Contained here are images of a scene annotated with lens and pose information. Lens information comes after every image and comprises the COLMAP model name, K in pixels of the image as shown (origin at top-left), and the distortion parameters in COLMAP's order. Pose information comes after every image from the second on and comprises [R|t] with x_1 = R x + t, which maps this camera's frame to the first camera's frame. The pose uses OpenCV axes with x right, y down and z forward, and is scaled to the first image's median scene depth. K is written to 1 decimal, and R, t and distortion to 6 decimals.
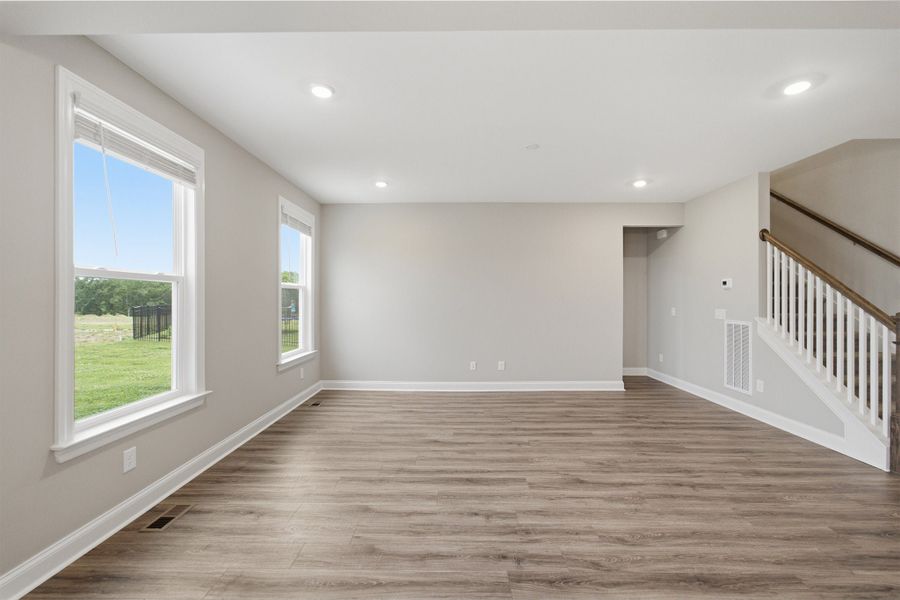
lens RADIAL K [[367.6, 0, 448.3], [0, 367.6, 299.2], [0, 0, 1]] dist [-0.002063, 0.000263]
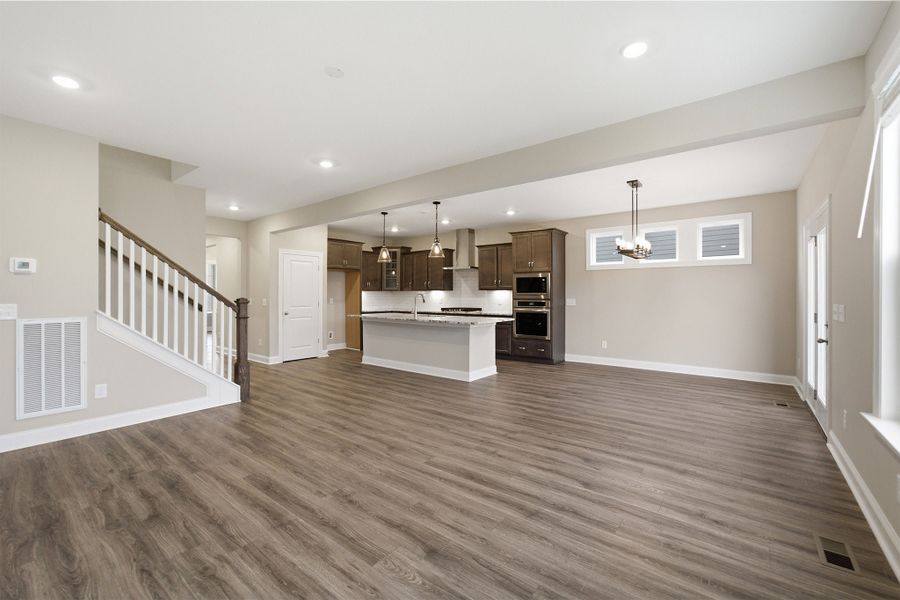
lens RADIAL K [[380.1, 0, 451.2], [0, 380.1, 294.8], [0, 0, 1]] dist [-0.001599, -0.000387]
pose [[-0.796853, 0.000262, 0.604174, -0.426309], [0.001413, 0.999998, 0.001431, 0.017259], [-0.604172, 0.001994, -0.796851, 1.563863]]
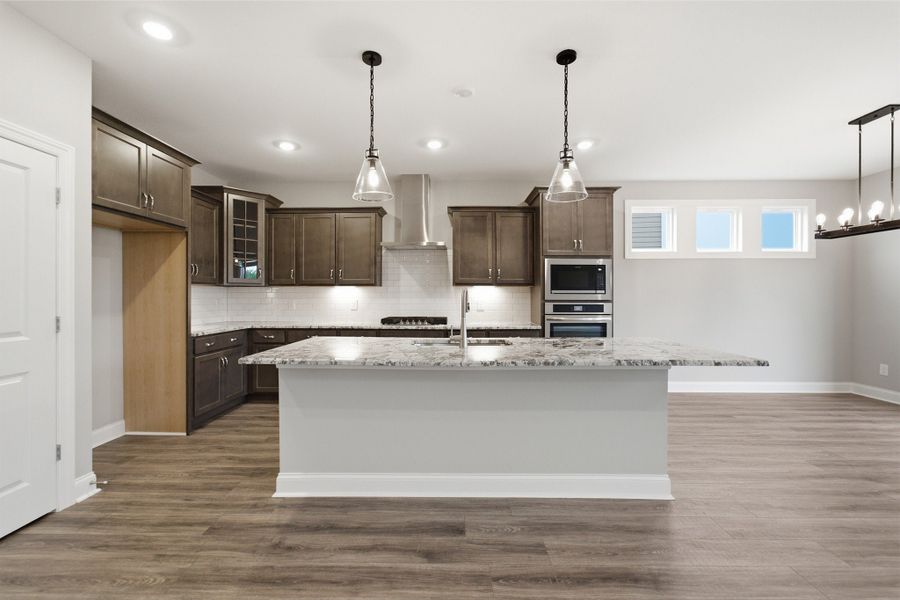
lens RADIAL K [[367.6, 0, 448.3], [0, 367.6, 299.2], [0, 0, 1]] dist [-0.002063, 0.000263]
pose [[-0.999997, 0.000369, 0.002485, 1.024616], [0.000399, 0.999930, 0.011799, 0.025468], [-0.002481, 0.011800, -0.999927, 0.799582]]
